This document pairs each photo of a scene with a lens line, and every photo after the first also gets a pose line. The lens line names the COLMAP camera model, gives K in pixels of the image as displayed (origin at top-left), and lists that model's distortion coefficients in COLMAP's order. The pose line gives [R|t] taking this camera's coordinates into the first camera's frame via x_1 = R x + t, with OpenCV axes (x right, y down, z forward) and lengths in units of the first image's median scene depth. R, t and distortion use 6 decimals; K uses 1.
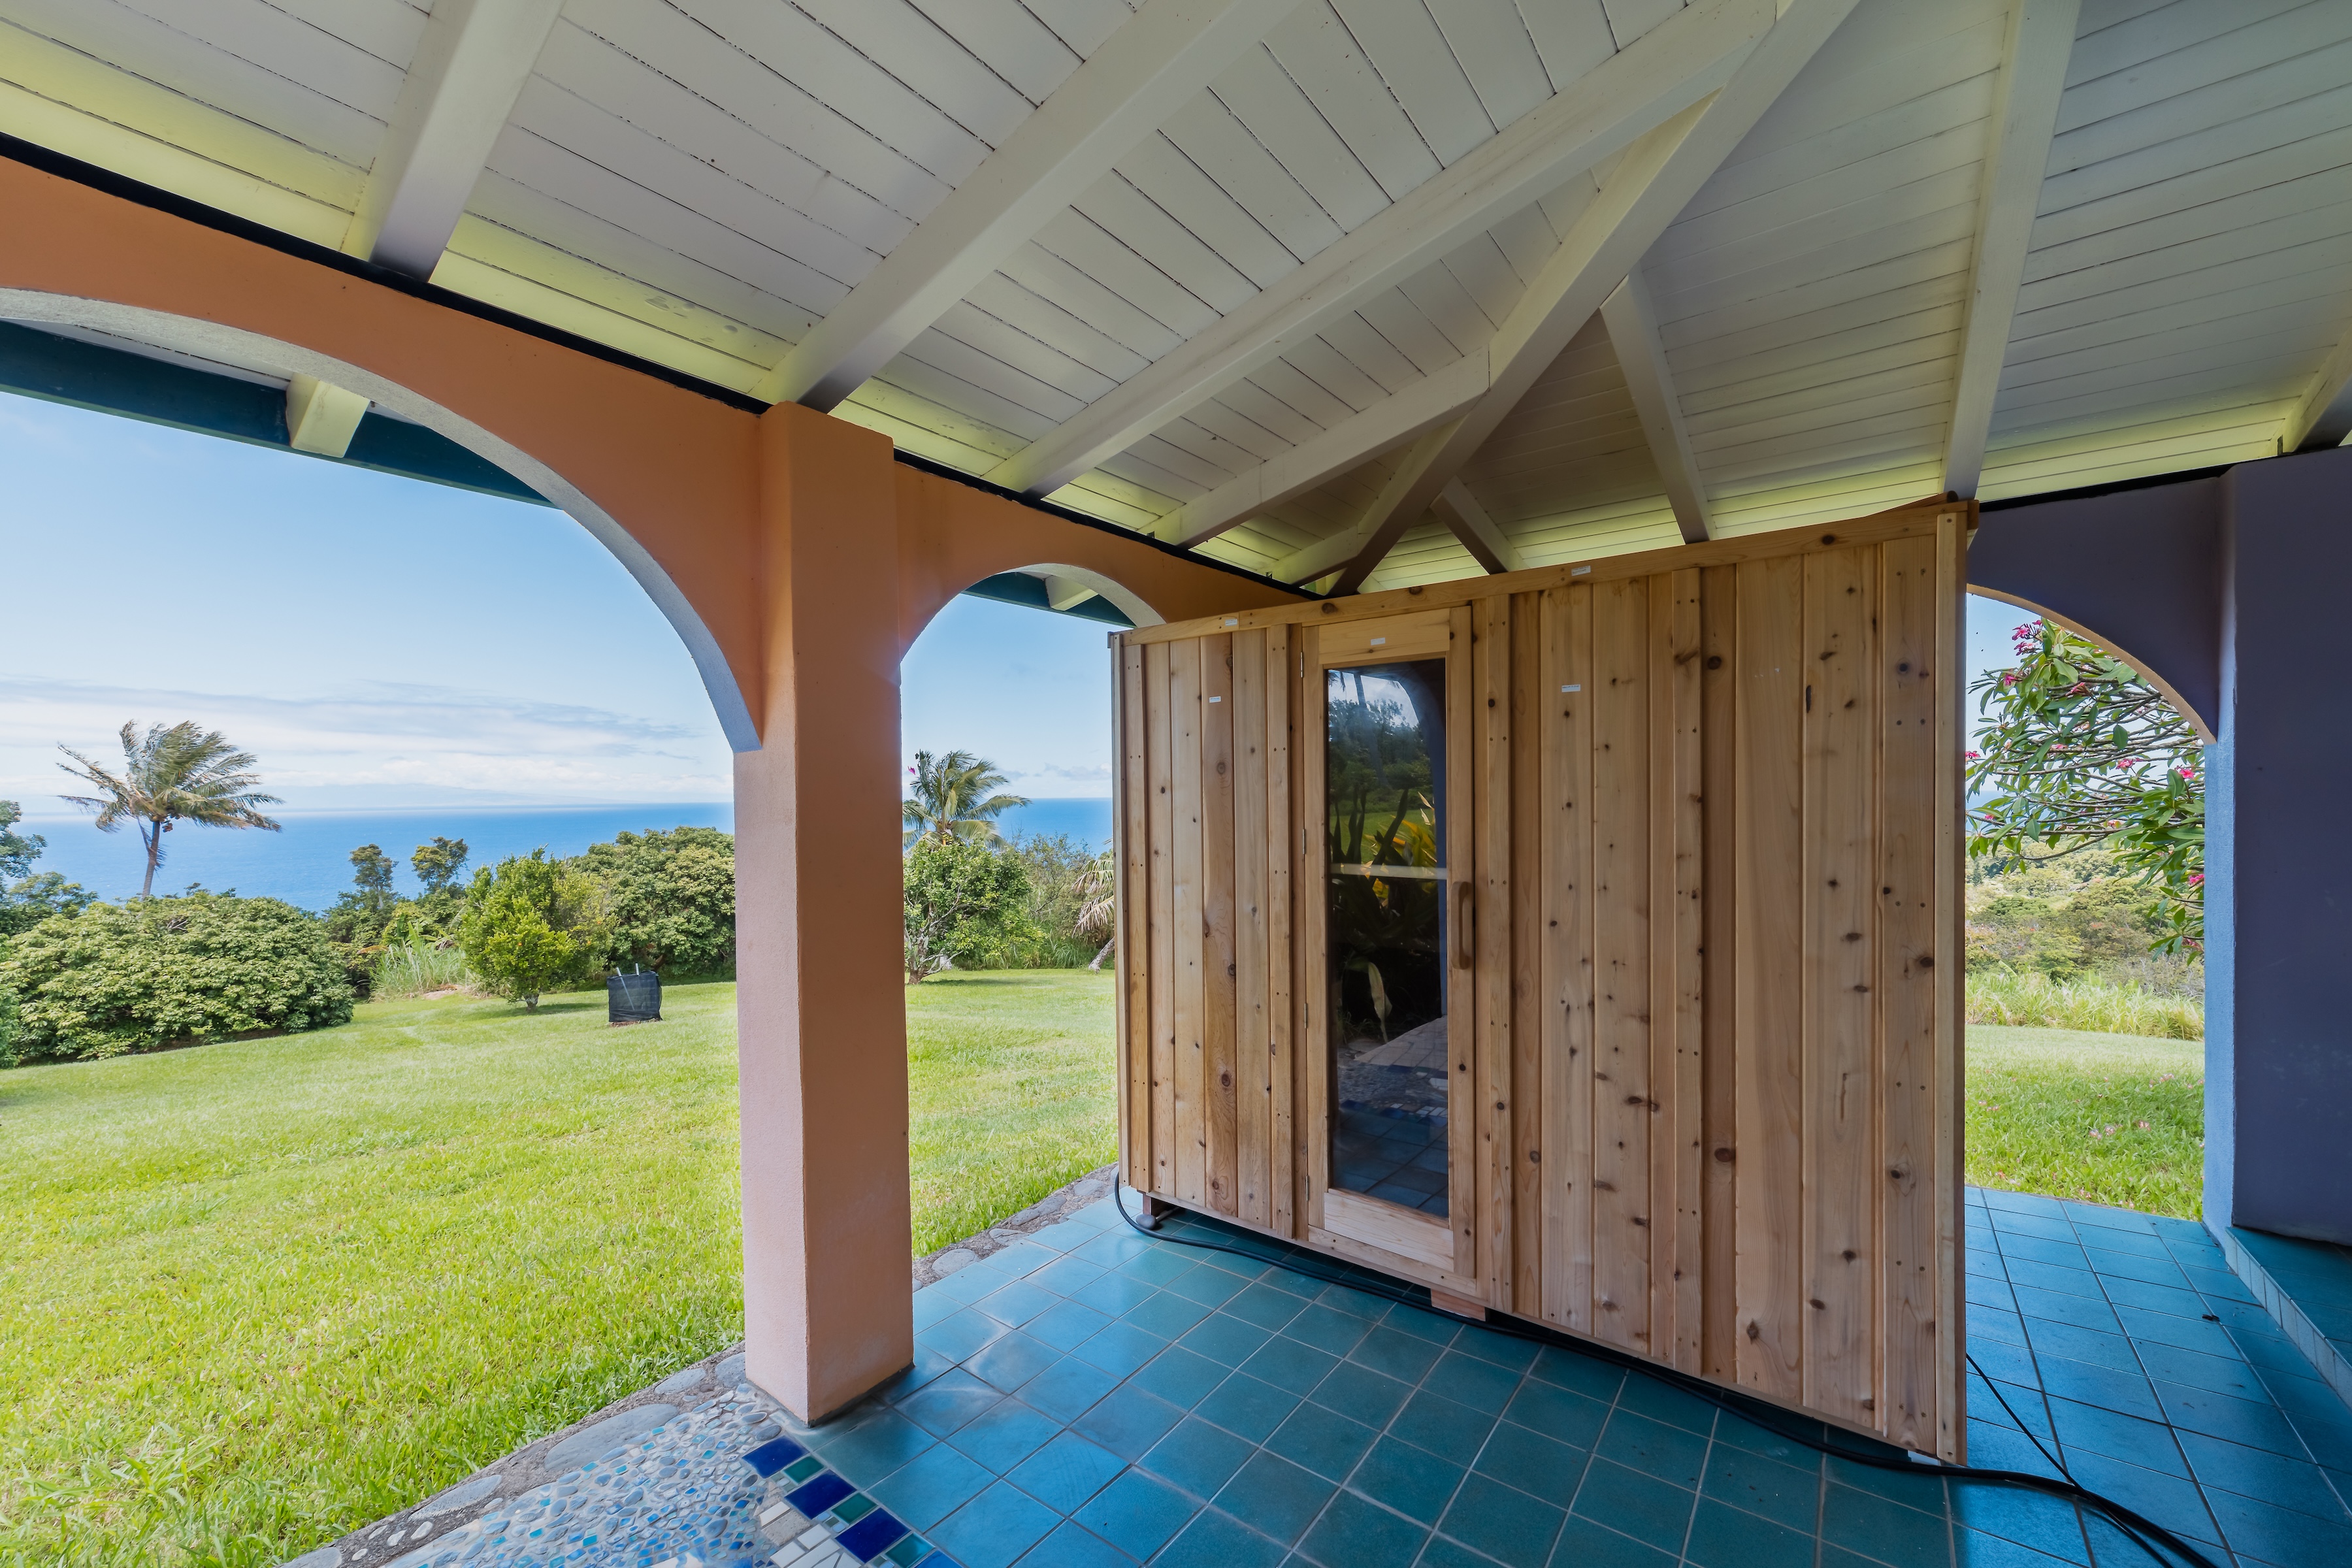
lens RADIAL K [[898.7, 0, 1184.4], [0, 898.7, 799.8], [0, 0, 1]] dist [0.004412, 0.000154]
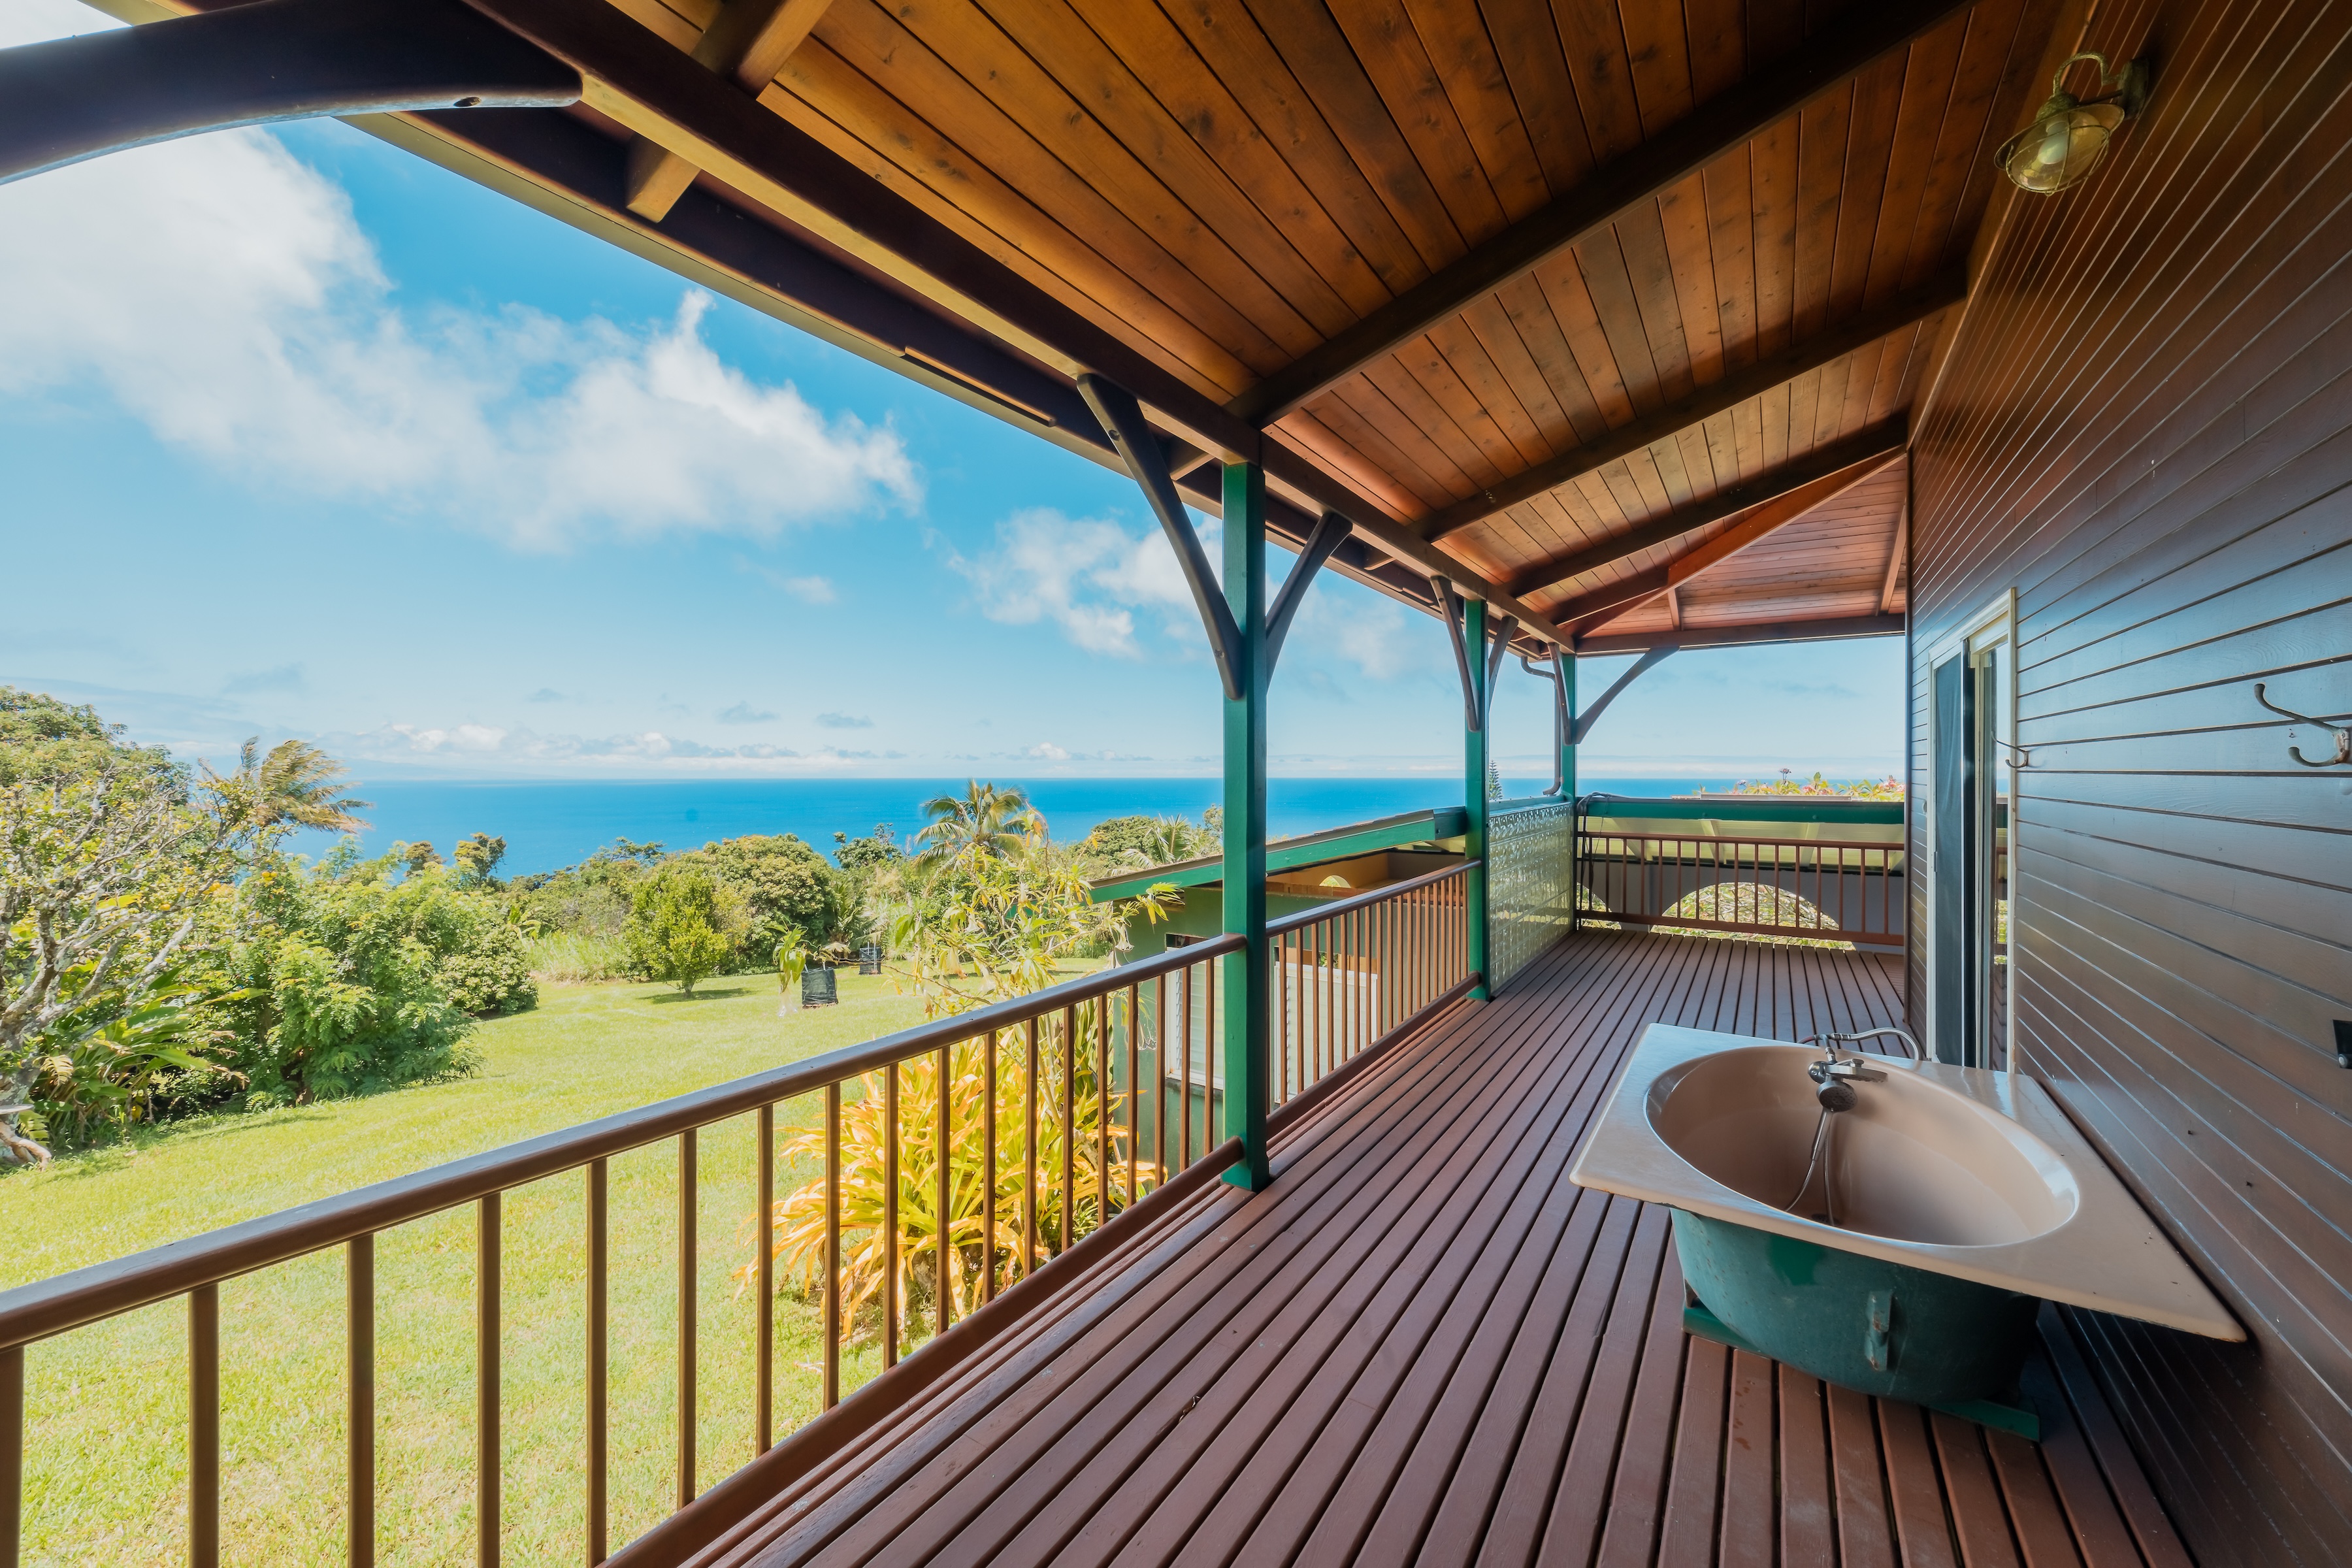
lens RADIAL K [[898.7, 0, 1184.7], [0, 898.7, 770.4], [0, 0, 1]] dist [0.004412, 0.000154]
pose [[0.997496, 0.013353, 0.069457, -0.183029], [-0.012720, 0.999874, -0.009544, -0.115661], [-0.069576, 0.008637, 0.997539, -0.451900]]
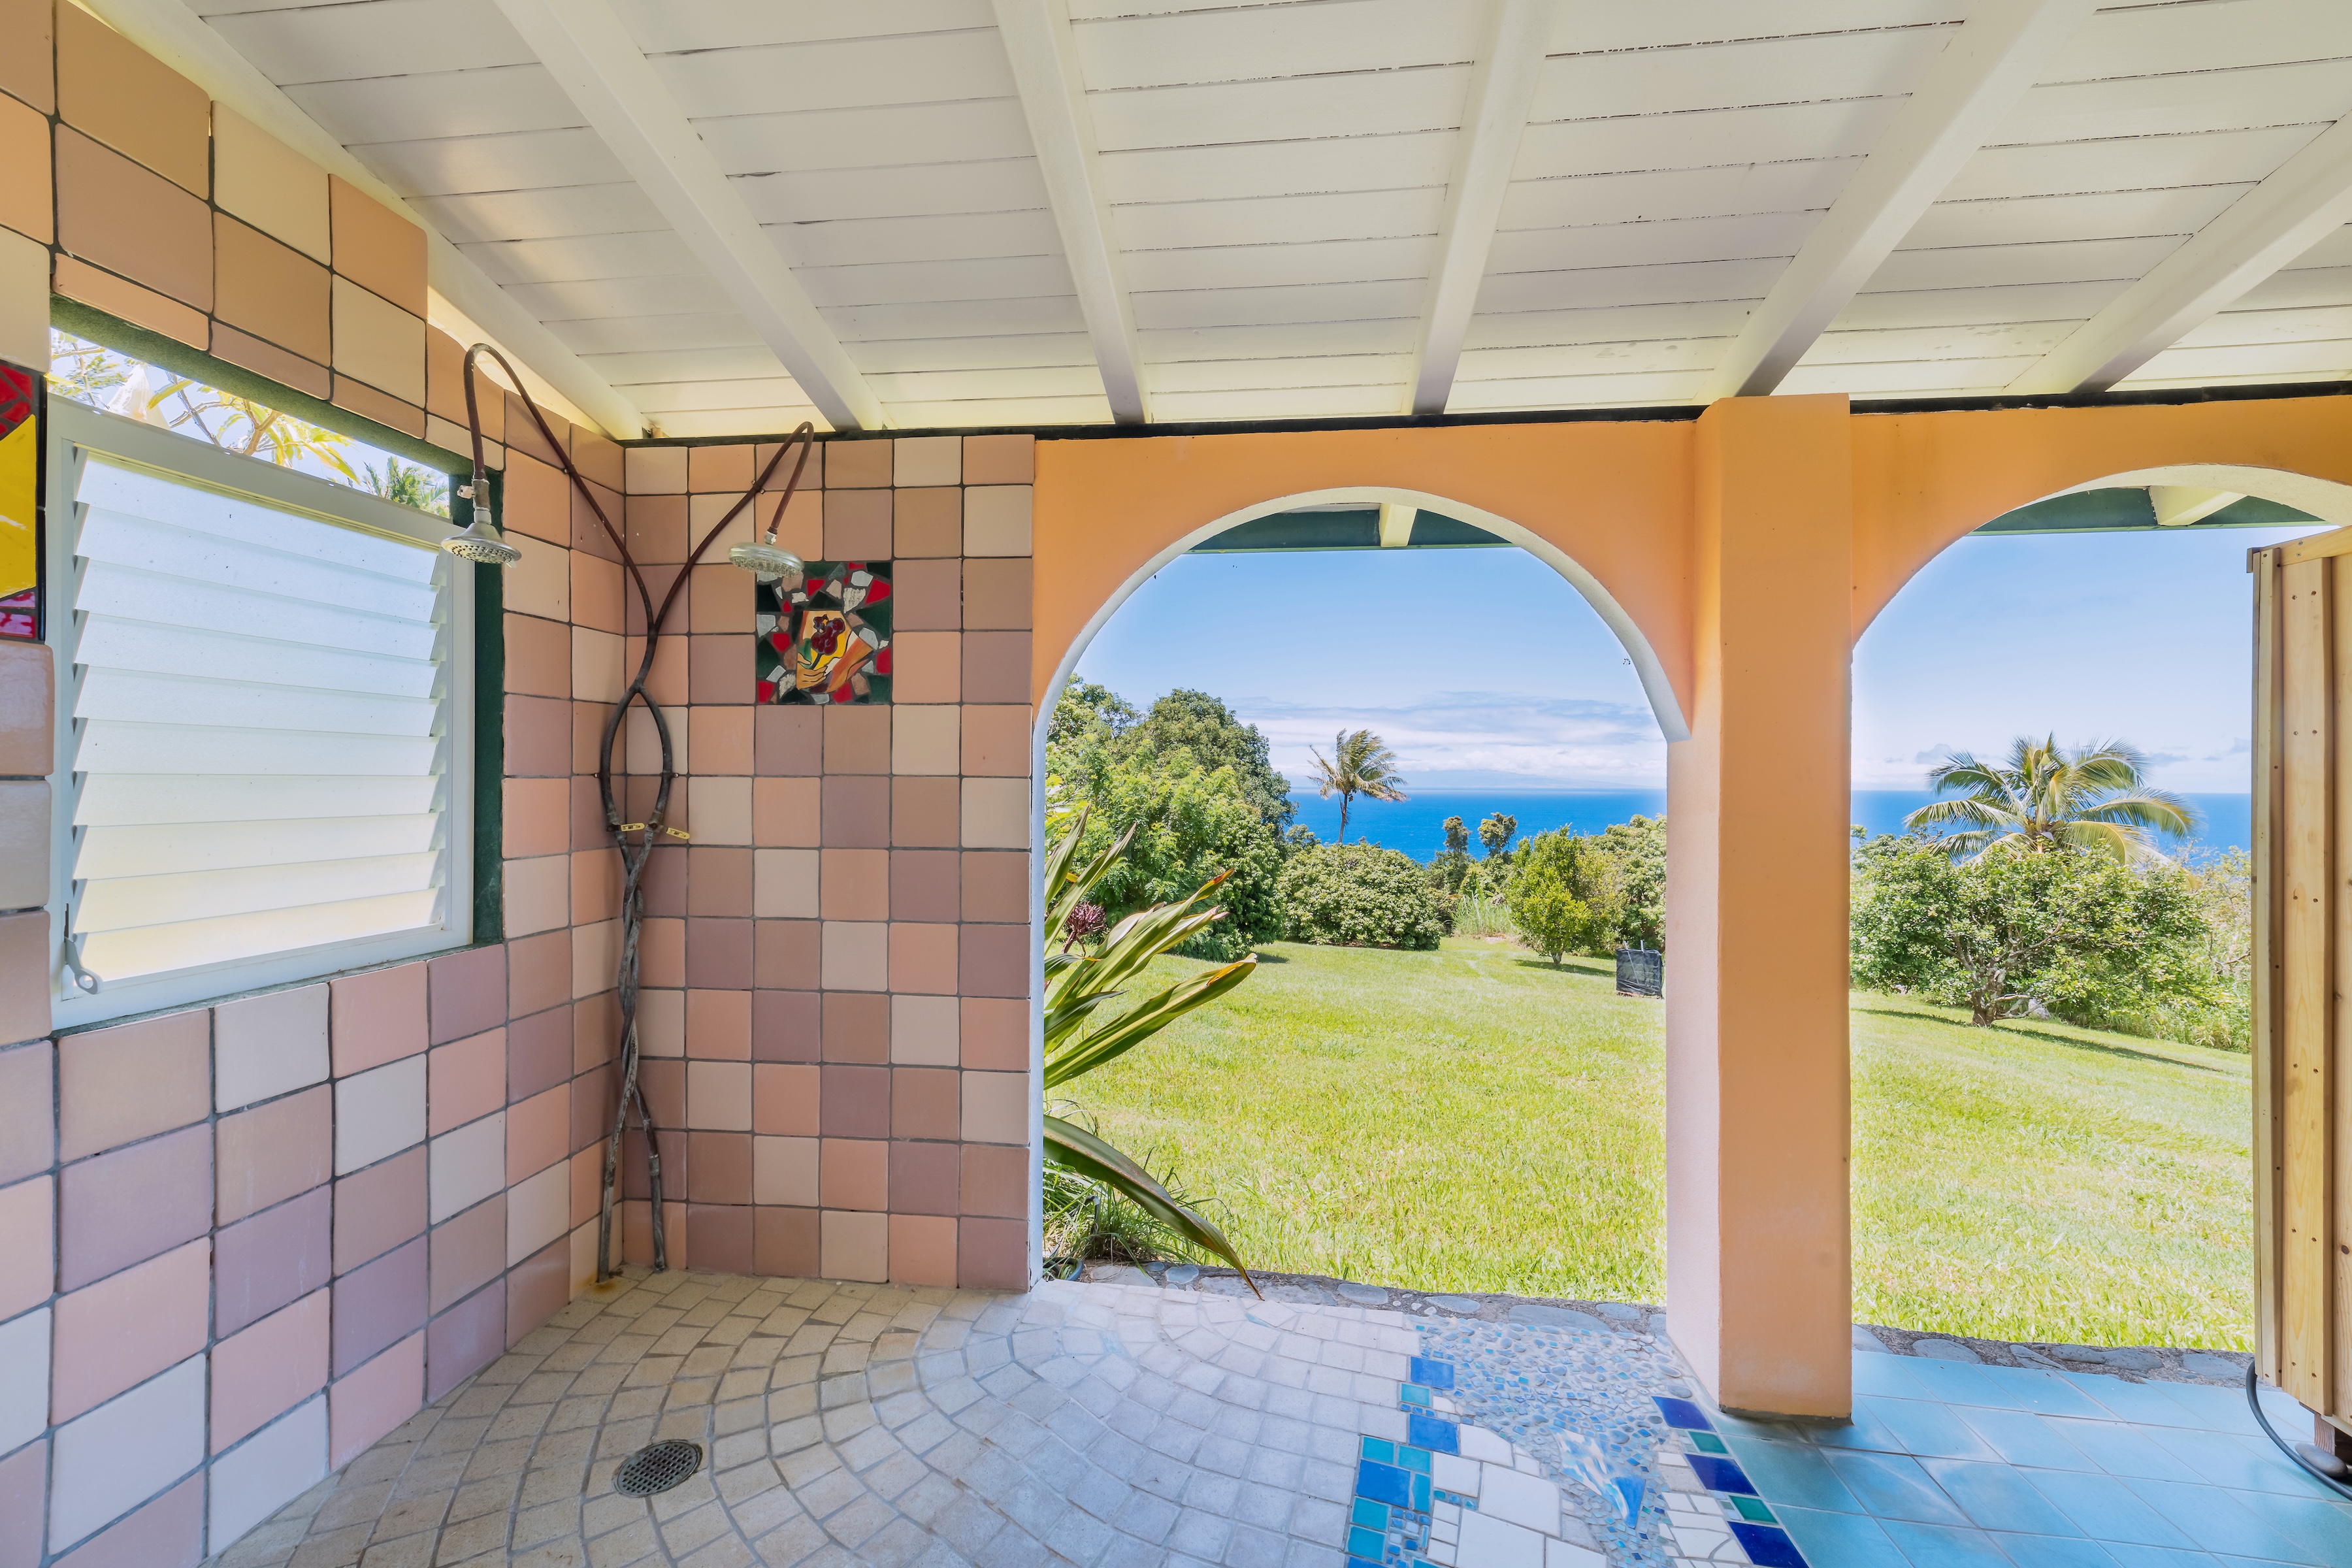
lens RADIAL K [[898.7, 0, 1187.7], [0, 898.7, 777.8], [0, 0, 1]] dist [0.004412, 0.000154]
pose [[0.517810, 0.009830, -0.855439, 0.021009], [-0.017778, 0.999842, 0.000728, -0.000367], [0.855311, 0.014830, 0.517903, -0.006975]]
